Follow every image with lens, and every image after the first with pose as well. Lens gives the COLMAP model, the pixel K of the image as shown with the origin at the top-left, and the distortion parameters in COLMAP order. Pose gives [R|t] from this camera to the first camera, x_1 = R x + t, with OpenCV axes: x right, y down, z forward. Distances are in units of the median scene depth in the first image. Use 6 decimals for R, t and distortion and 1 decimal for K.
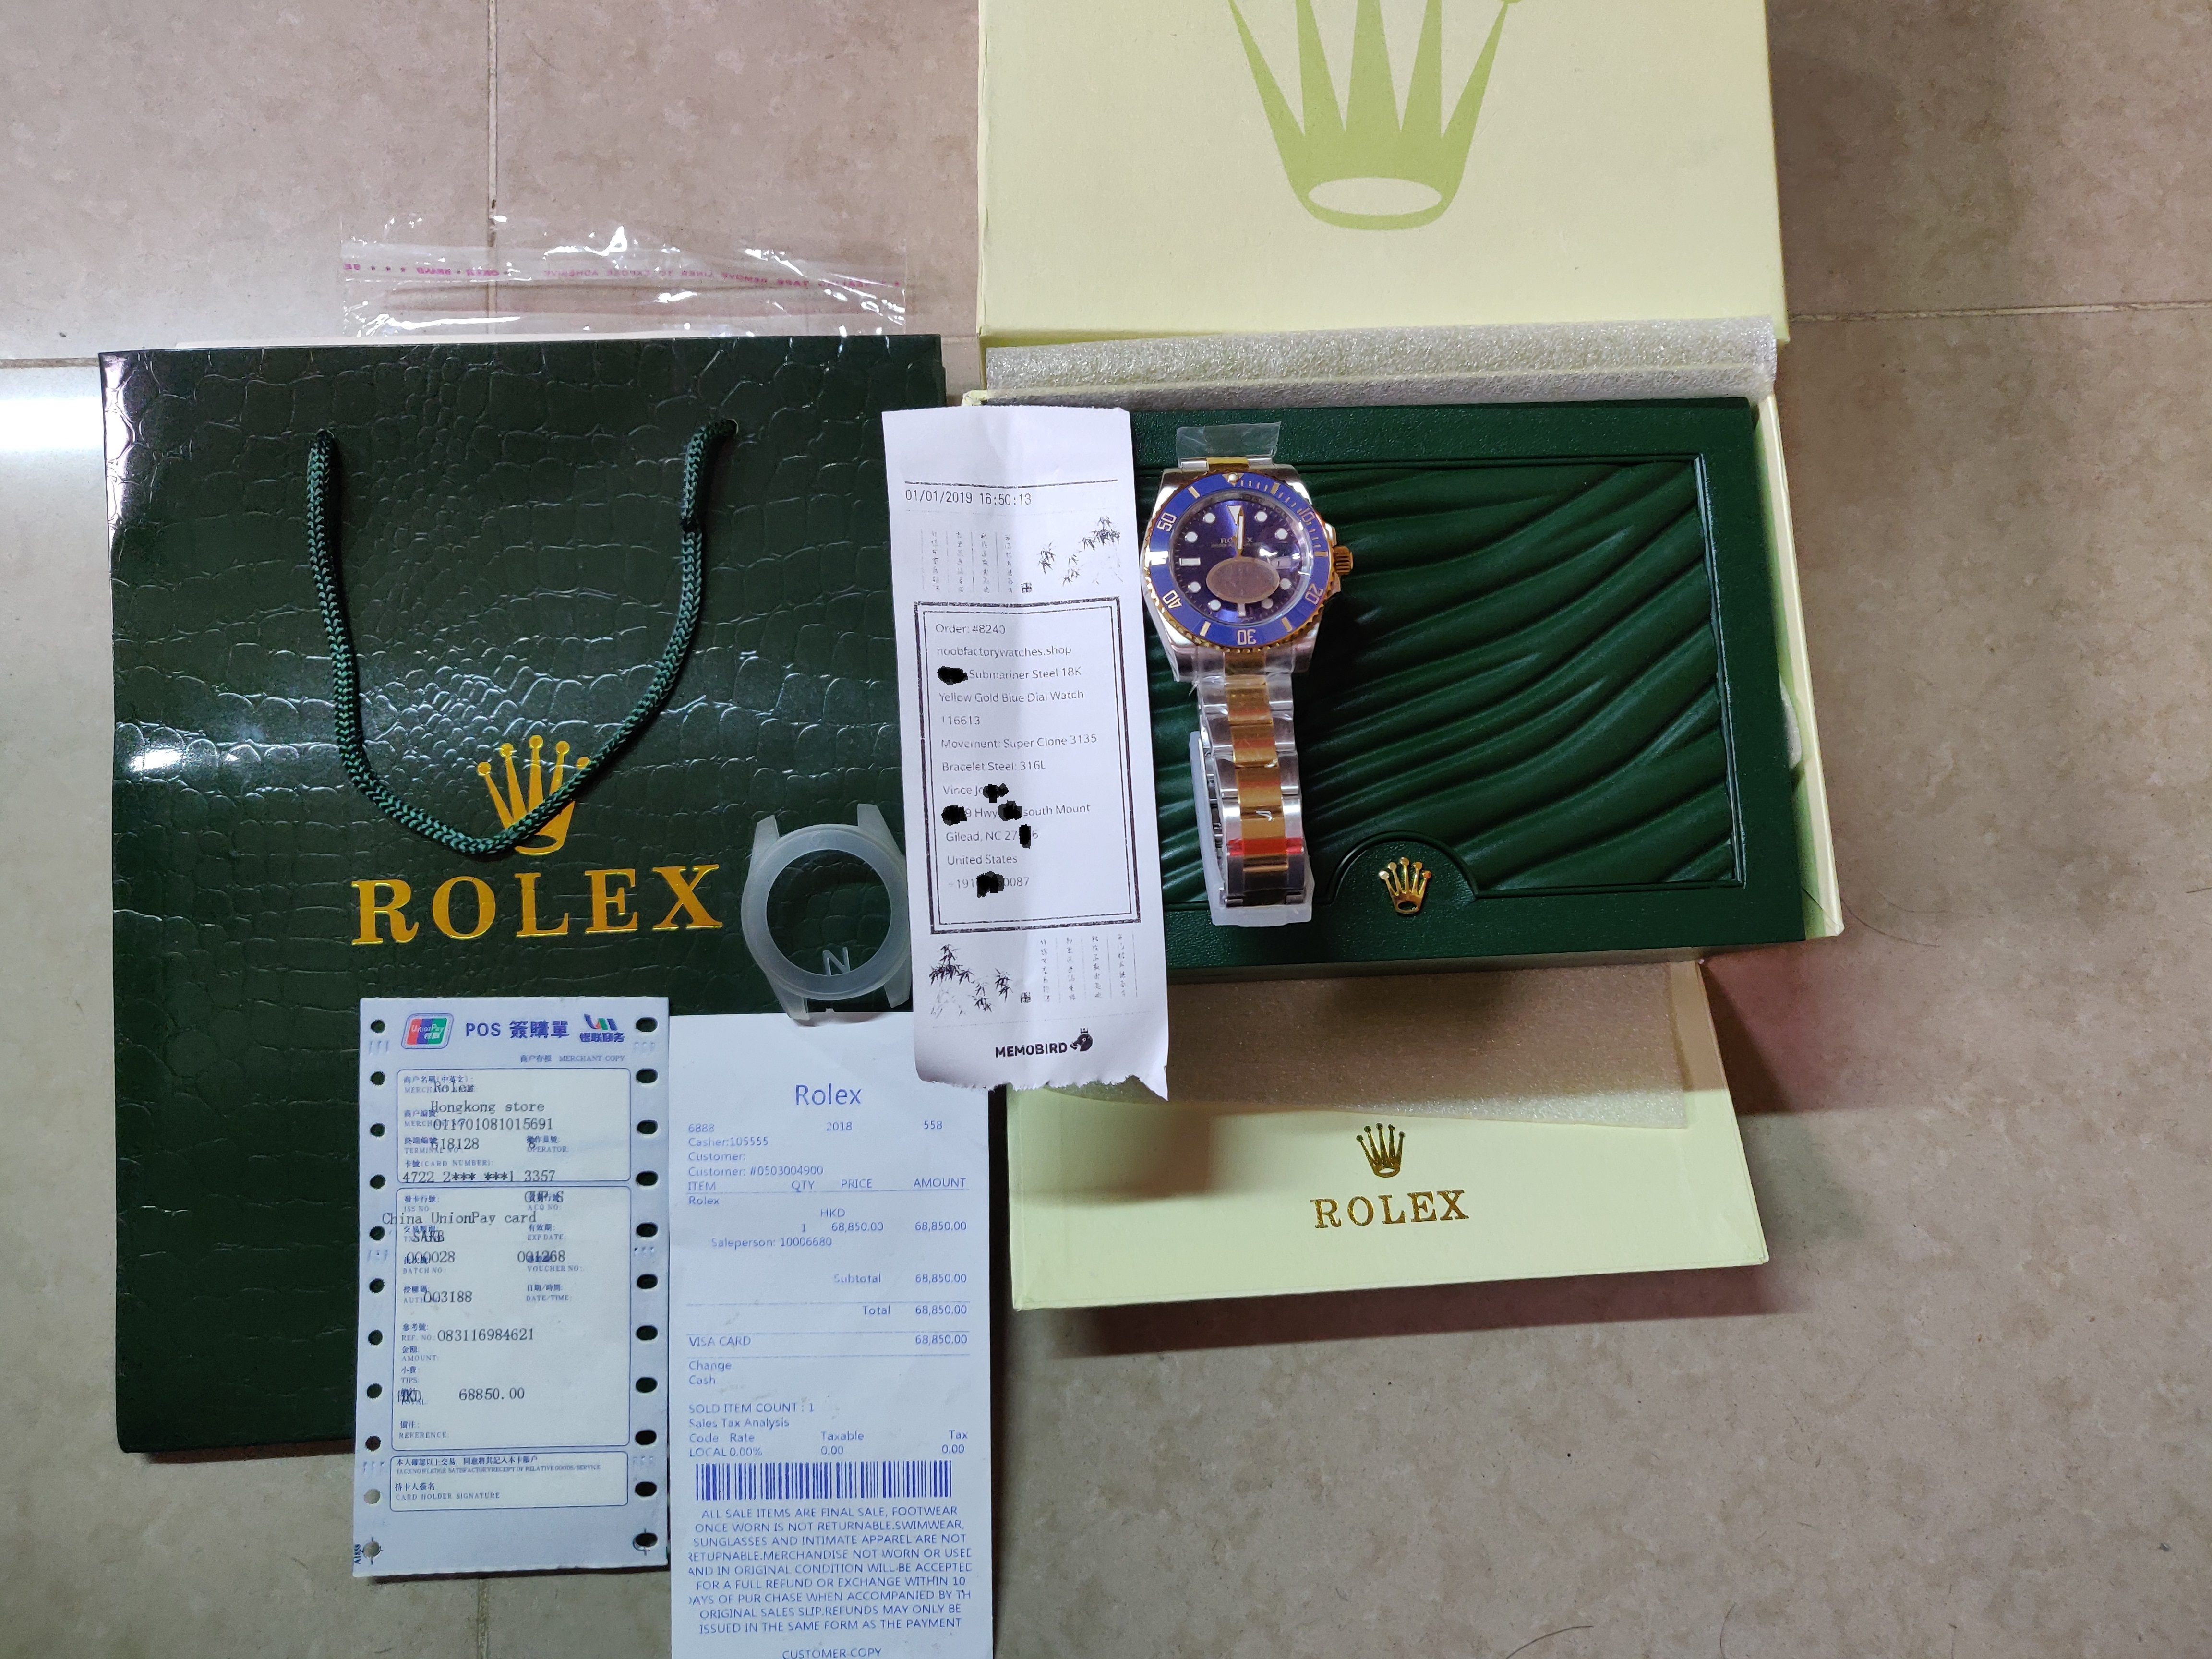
lens RADIAL K [[1569.5, 0, 1070.0], [0, 1569.5, 788.8], [0, 0, 1]] dist [-0.009109, 0.036618]
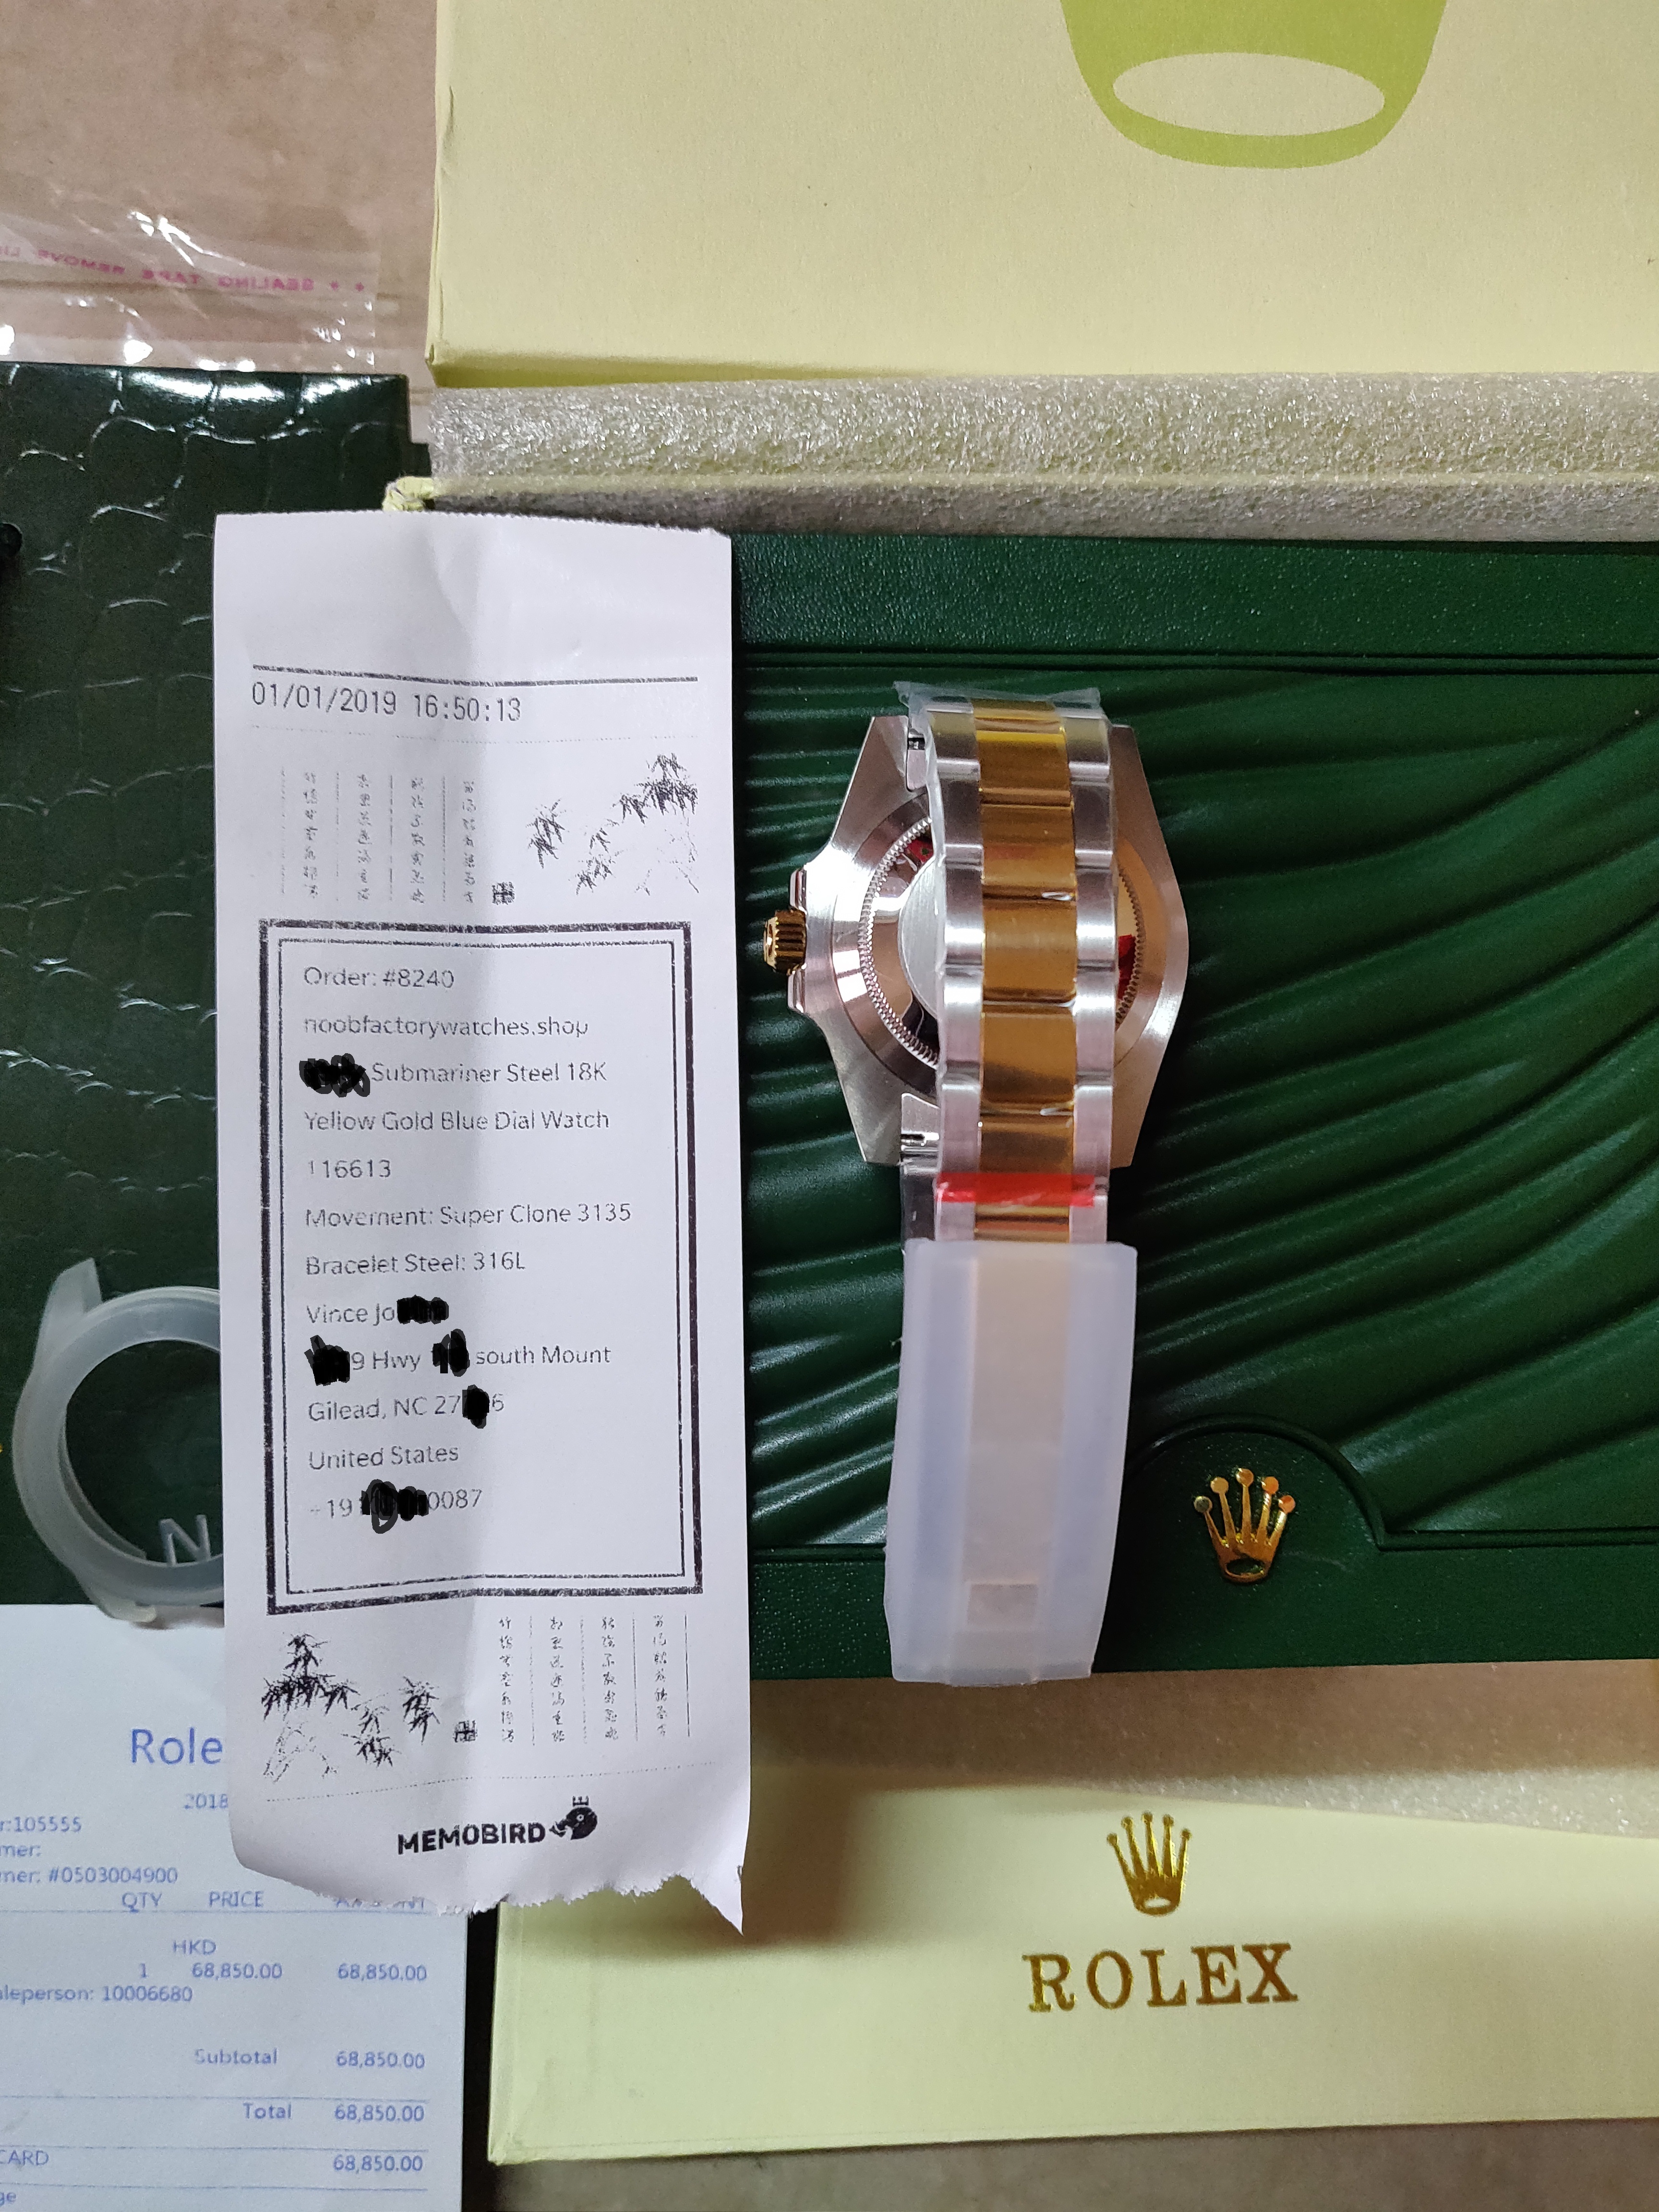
lens RADIAL K [[1569.5, 0, 804.2], [0, 1569.5, 1092.5], [0, 0, 1]] dist [-0.009109, 0.036618]
pose [[0.999385, 0.034655, -0.005447, 0.071009], [-0.033979, 0.994873, 0.095258, -0.114117], [0.008720, -0.095014, 0.995438, 0.495971]]
